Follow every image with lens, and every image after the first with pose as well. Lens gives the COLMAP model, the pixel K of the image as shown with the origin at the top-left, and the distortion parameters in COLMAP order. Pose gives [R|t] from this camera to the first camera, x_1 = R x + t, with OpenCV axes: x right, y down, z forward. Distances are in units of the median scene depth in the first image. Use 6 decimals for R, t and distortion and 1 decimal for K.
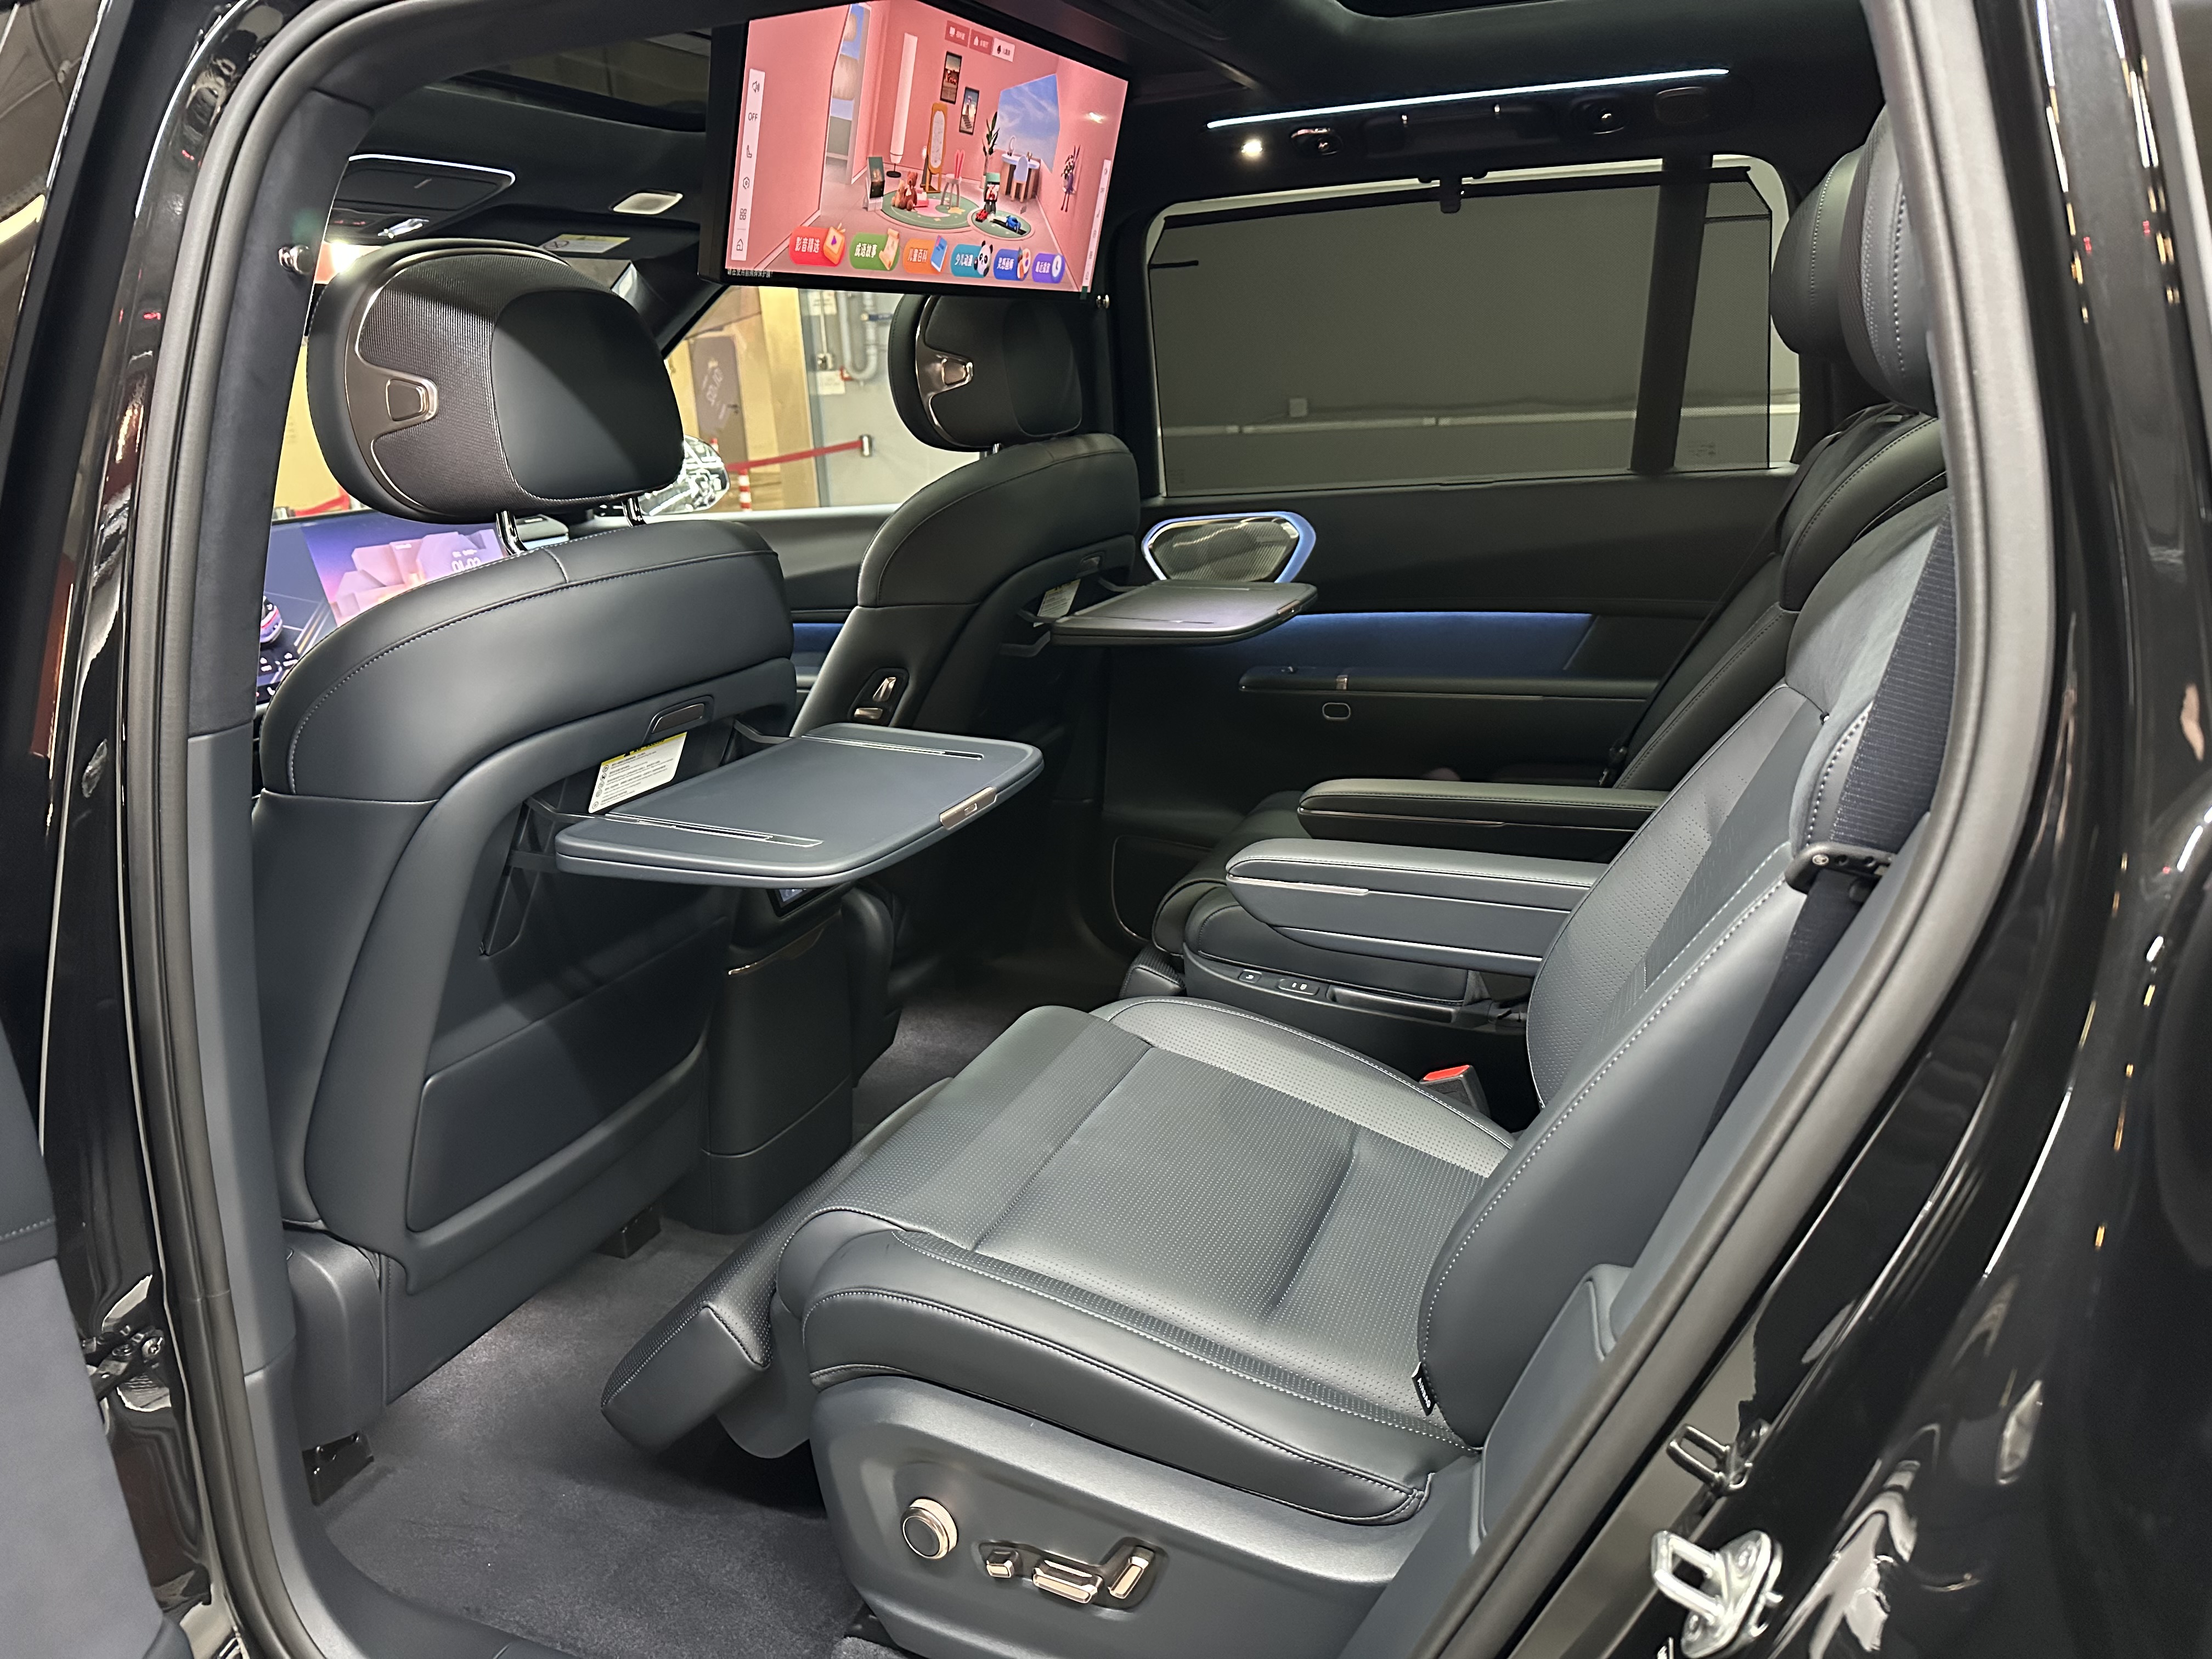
lens RADIAL K [[1551.7, 0, 1106.0], [0, 1551.7, 829.5], [0, 0, 1]] dist [0.172736, -0.323973]
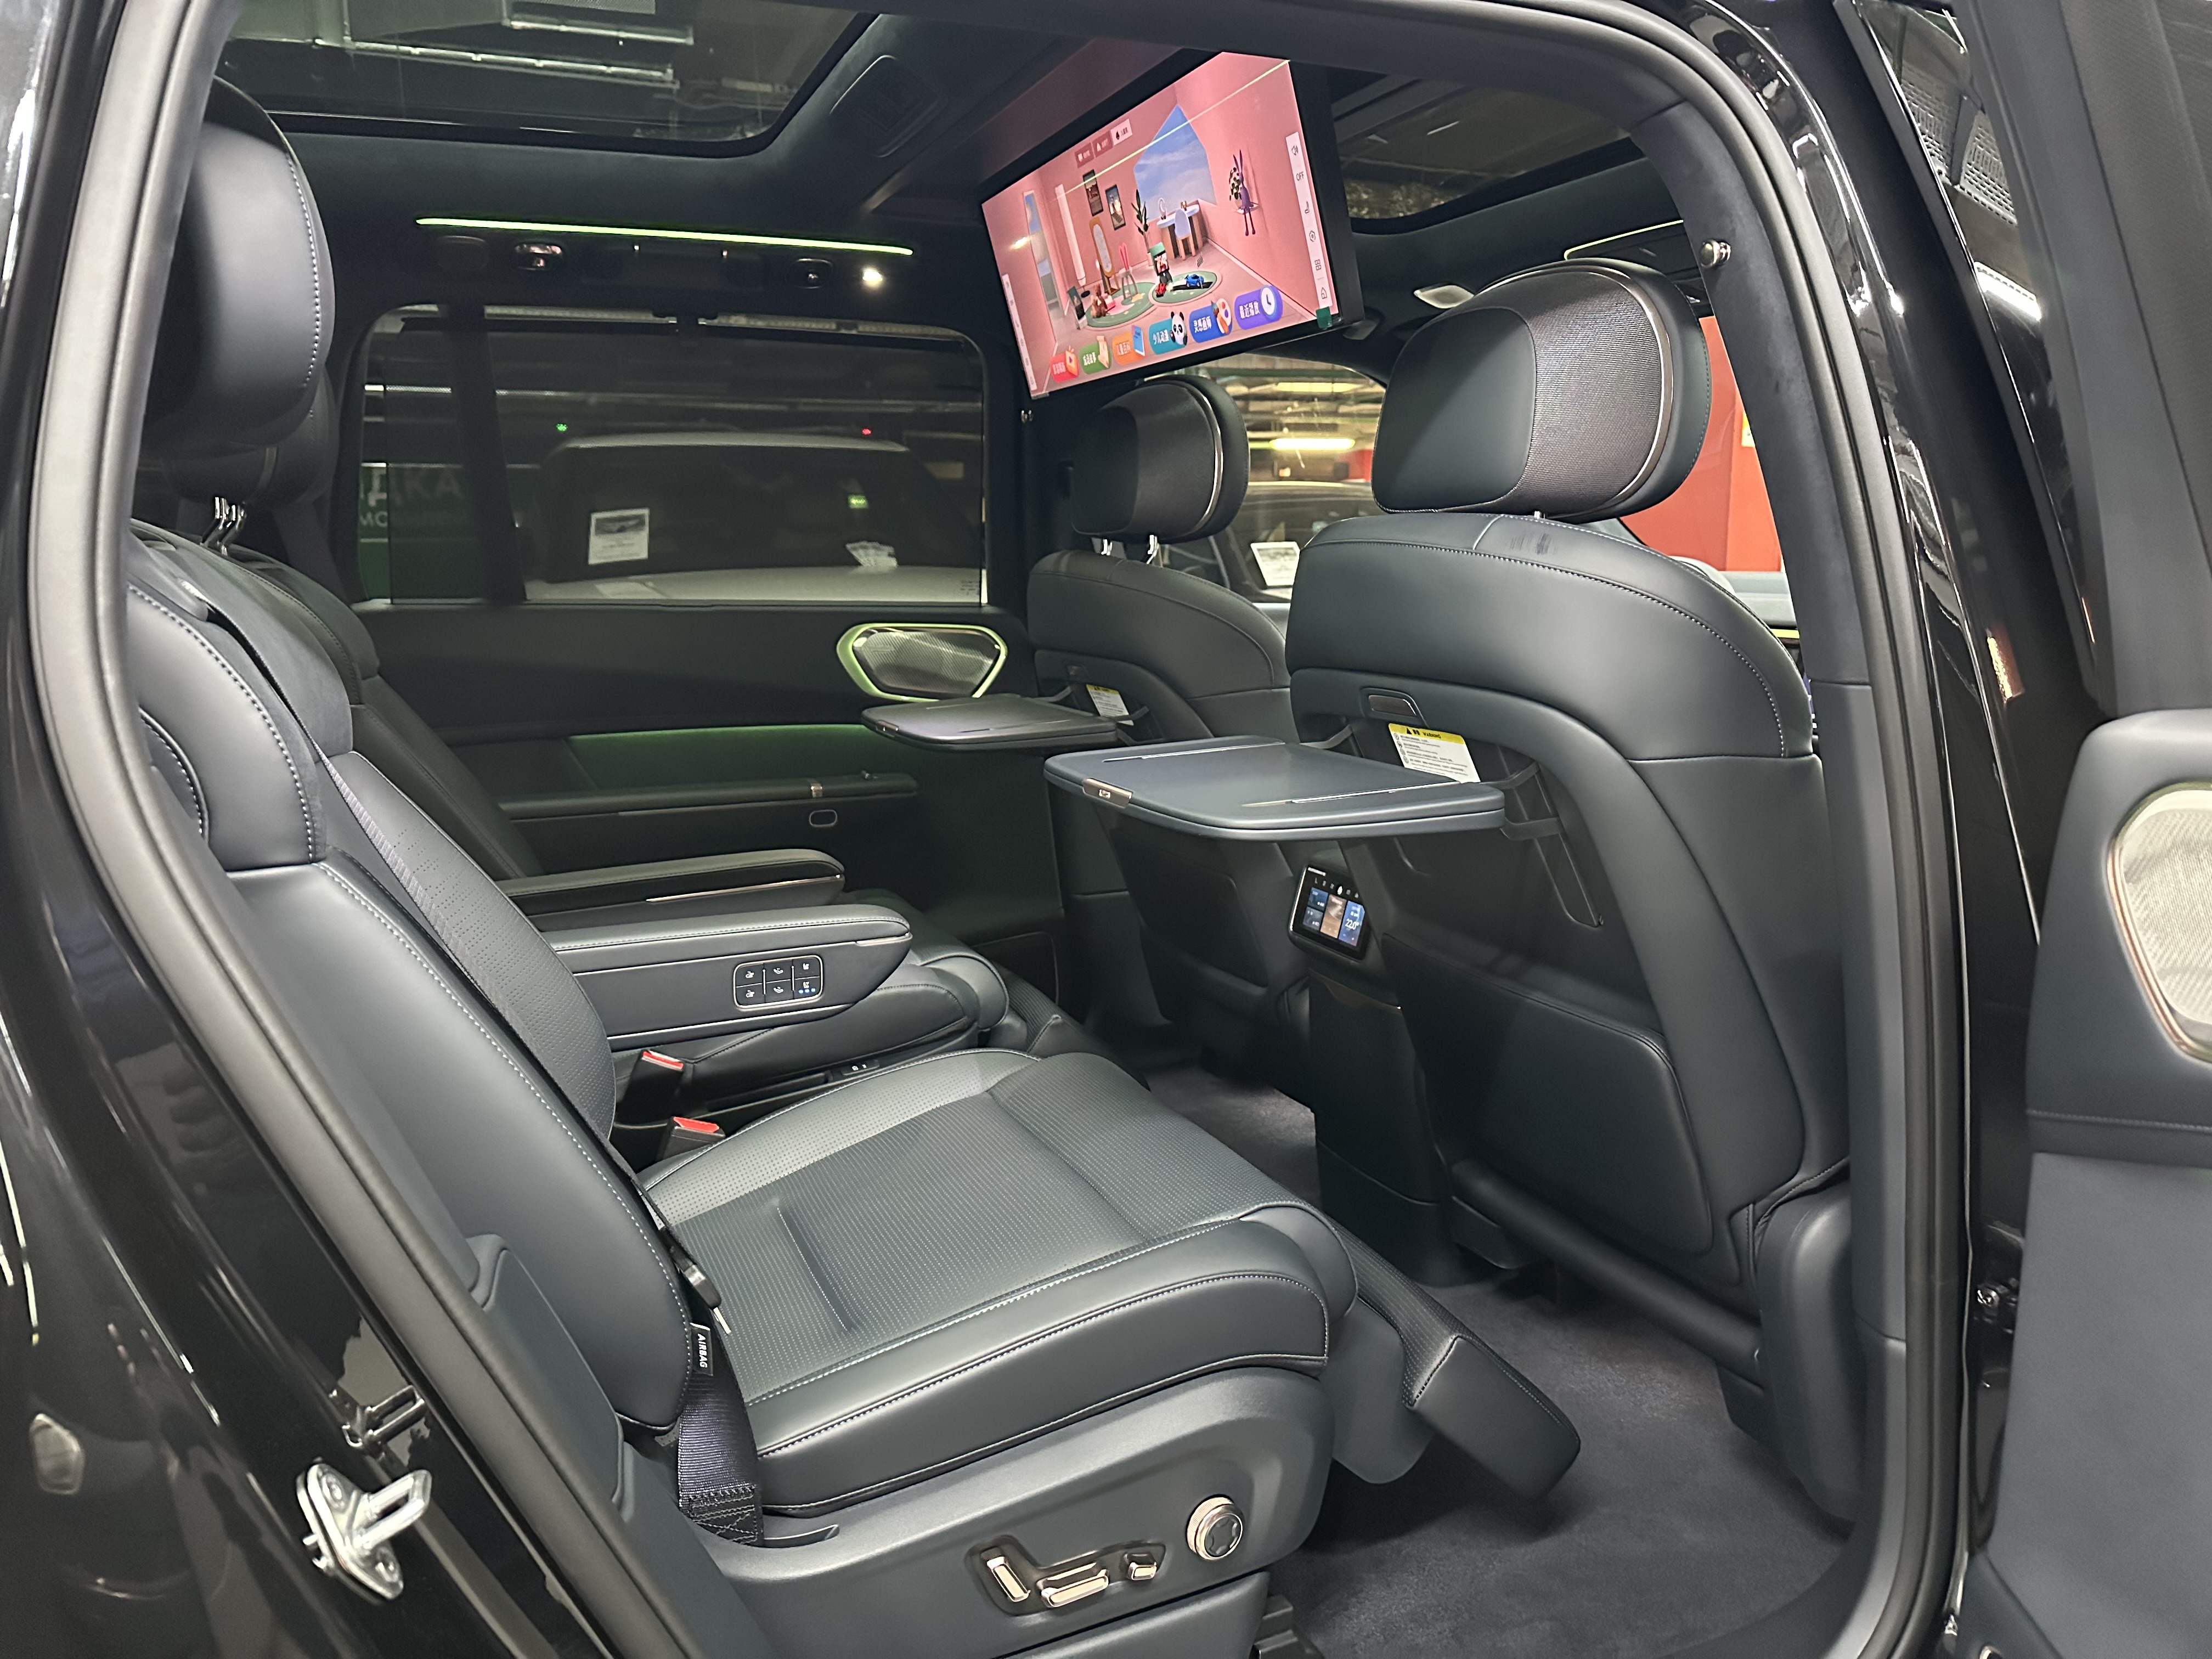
lens RADIAL K [[1551.7, 0, 1106.0], [0, 1551.7, 829.5], [0, 0, 1]] dist [0.172736, -0.323973]
pose [[-0.696199, 0.177454, -0.695570, 0.727799], [-0.161217, 0.905560, 0.392390, -0.483681], [0.699512, 0.385319, -0.601841, 1.776471]]
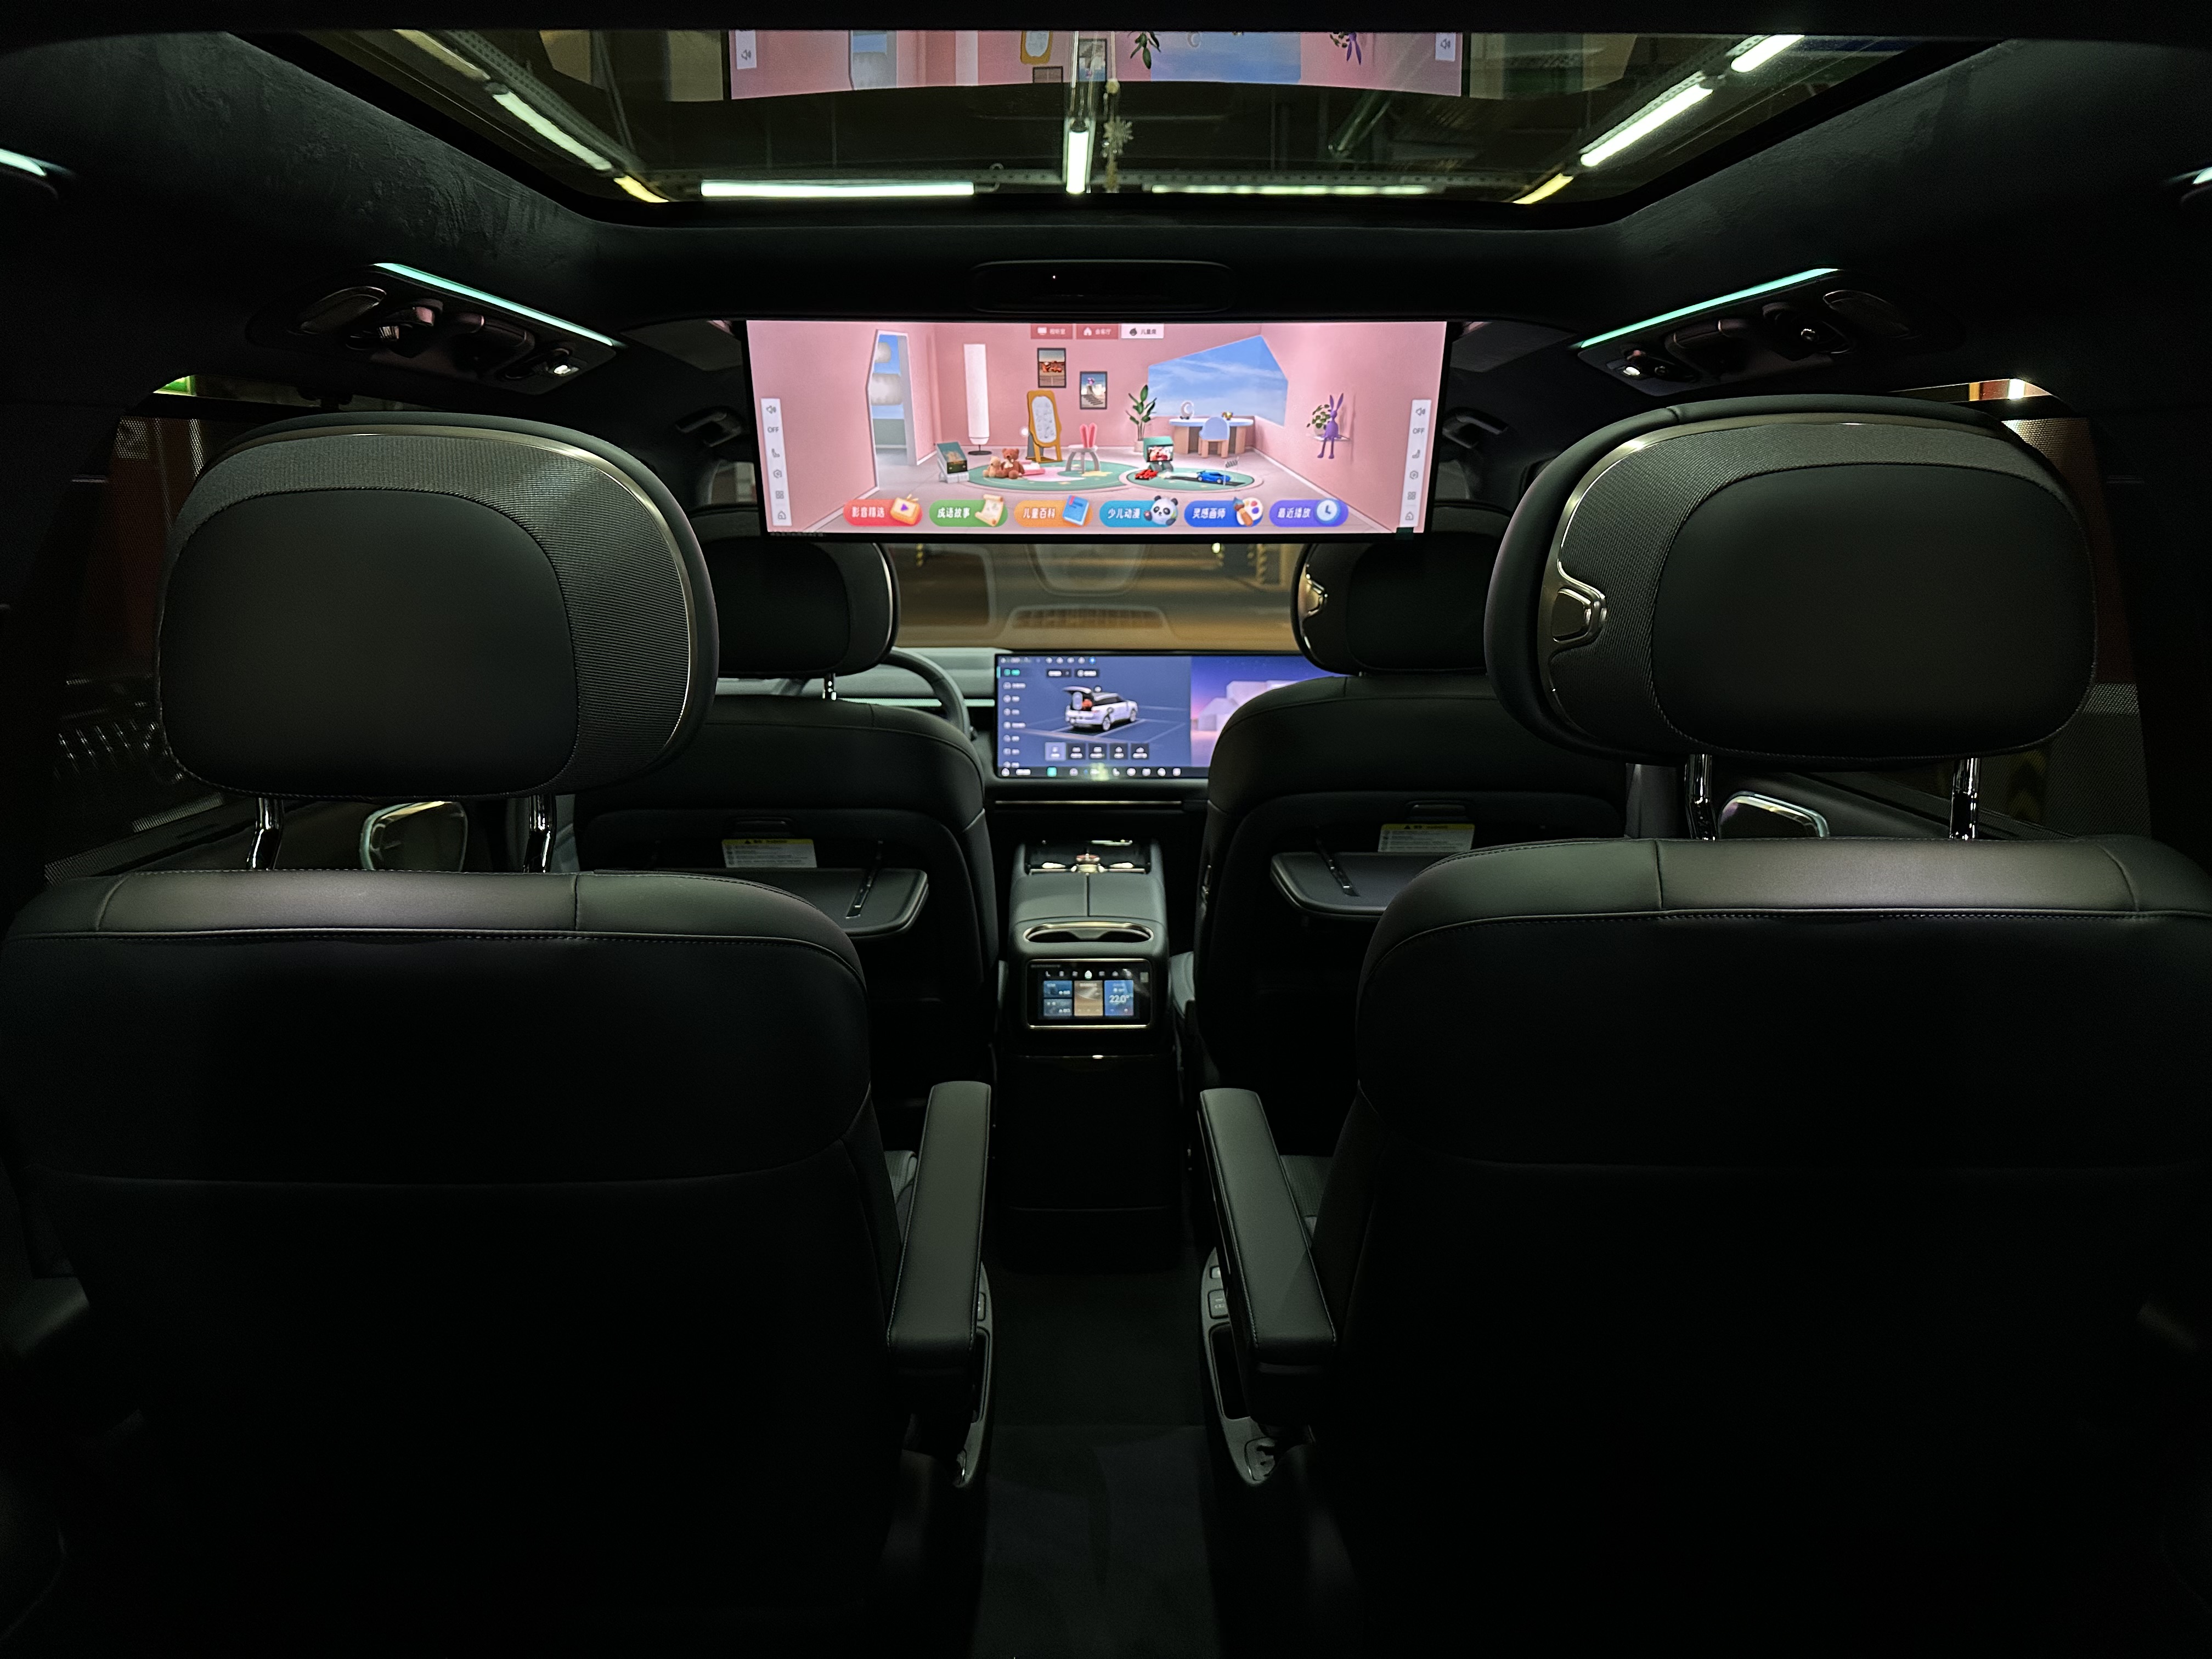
lens RADIAL K [[1551.7, 0, 1106.0], [0, 1551.7, 829.5], [0, 0, 1]] dist [0.172736, -0.323973]
pose [[0.398085, 0.230866, -0.887823, 0.967308], [-0.276729, 0.952950, 0.123721, -0.291571], [0.874614, 0.196435, 0.443243, 0.565523]]
